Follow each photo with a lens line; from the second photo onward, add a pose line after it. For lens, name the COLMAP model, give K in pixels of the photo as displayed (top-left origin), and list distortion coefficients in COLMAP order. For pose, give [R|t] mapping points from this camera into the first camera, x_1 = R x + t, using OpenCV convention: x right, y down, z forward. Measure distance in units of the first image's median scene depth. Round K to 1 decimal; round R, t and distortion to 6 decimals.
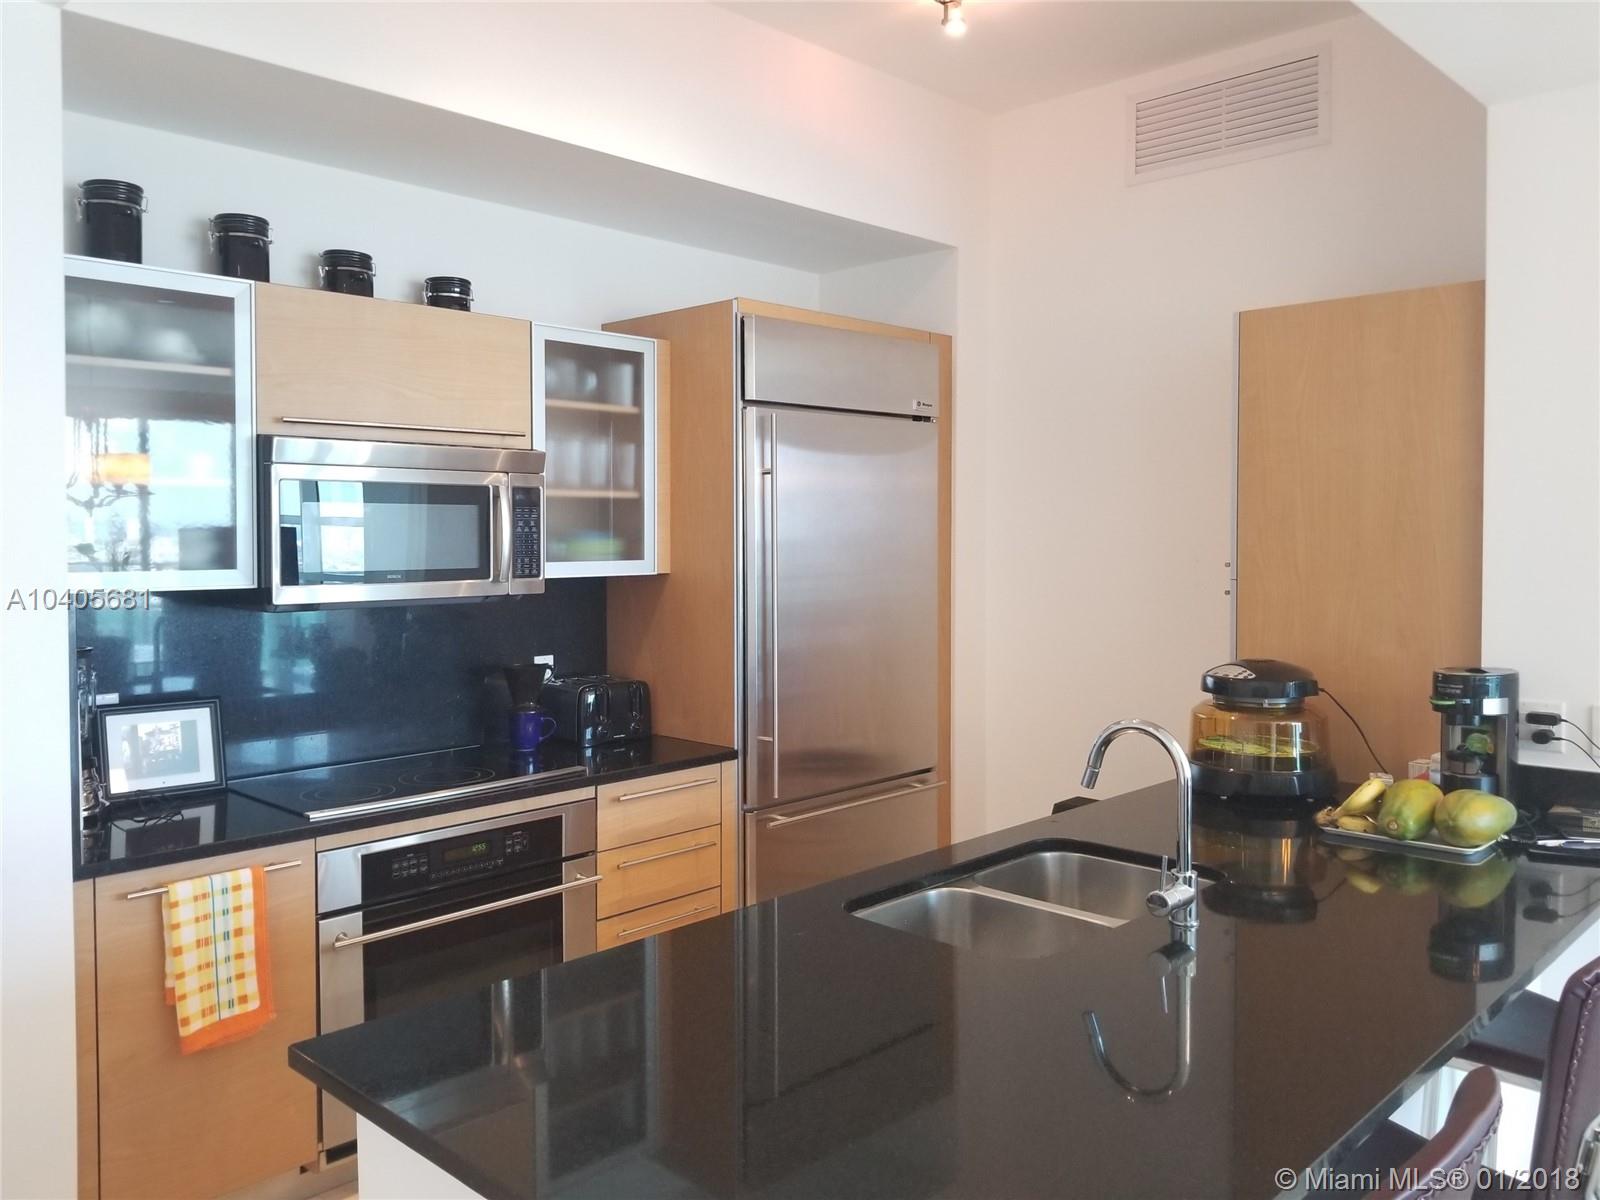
lens RADIAL K [[1241.5, 0, 787.7], [0, 1241.5, 556.8], [0, 0, 1]] dist [0.092063, -0.181716]
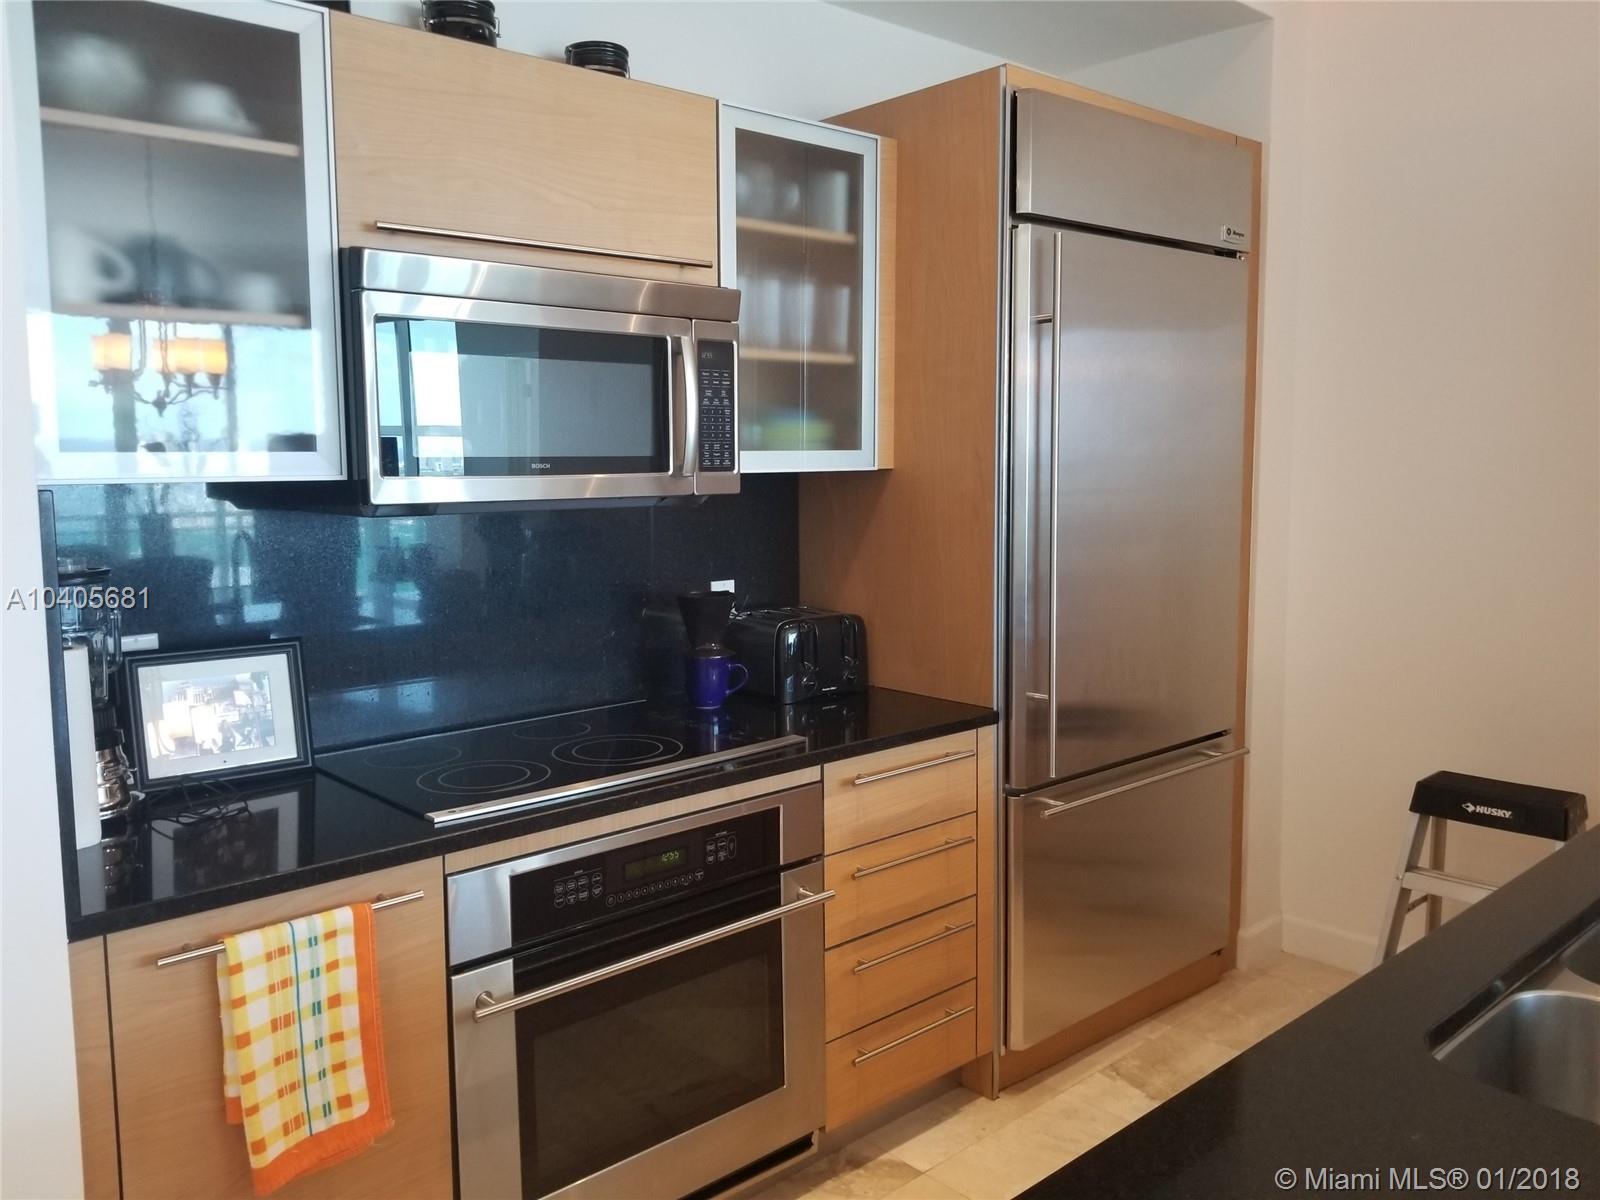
lens RADIAL K [[1261.2, 0, 788.6], [0, 1261.2, 573.3], [0, 0, 1]] dist [0.099406, -0.212447]
pose [[0.997582, -0.000248, -0.069501, -0.122389], [0.005442, 0.997202, 0.074550, 0.022089], [0.069288, -0.074748, 0.994792, 0.293140]]
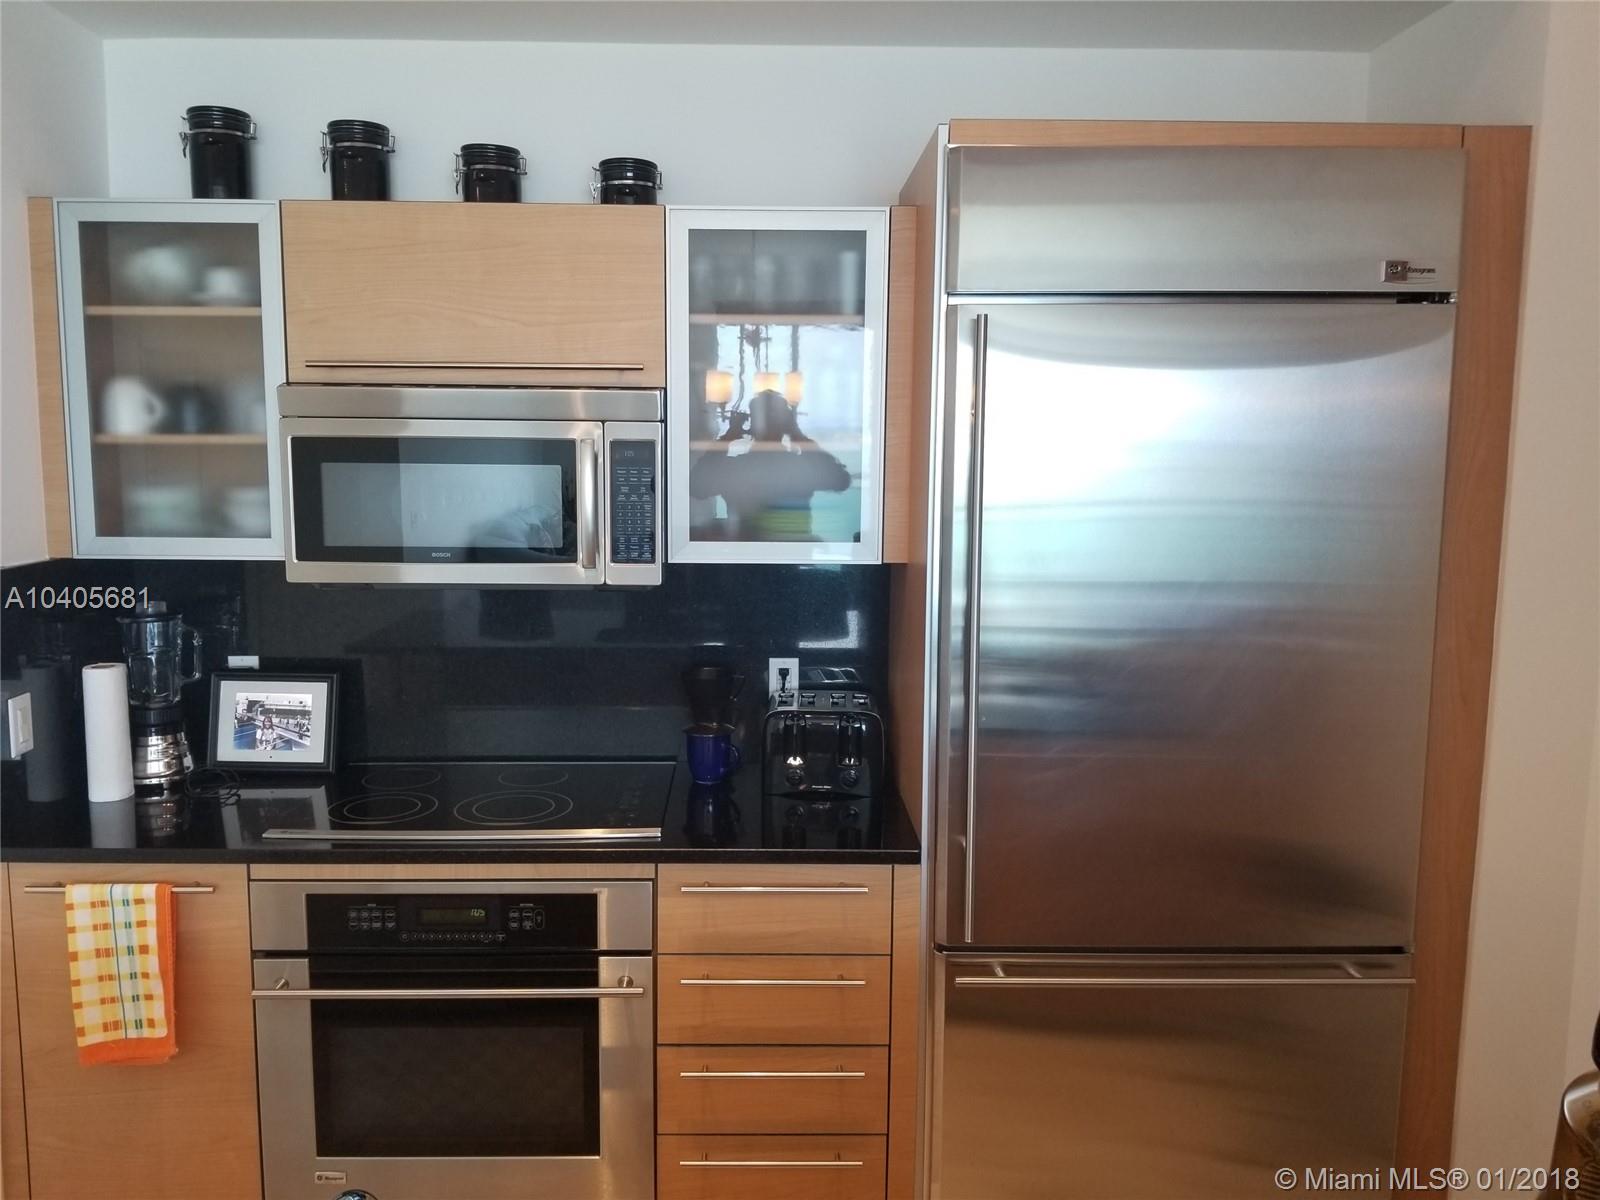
lens RADIAL K [[1244.1, 0, 773.7], [0, 1244.1, 581.8], [0, 0, 1]] dist [0.102429, -0.193539]
pose [[0.700340, 0.089969, -0.708117, 0.384956], [-0.023034, 0.994357, 0.103556, -0.052195], [0.713438, -0.056214, 0.698460, 0.555002]]
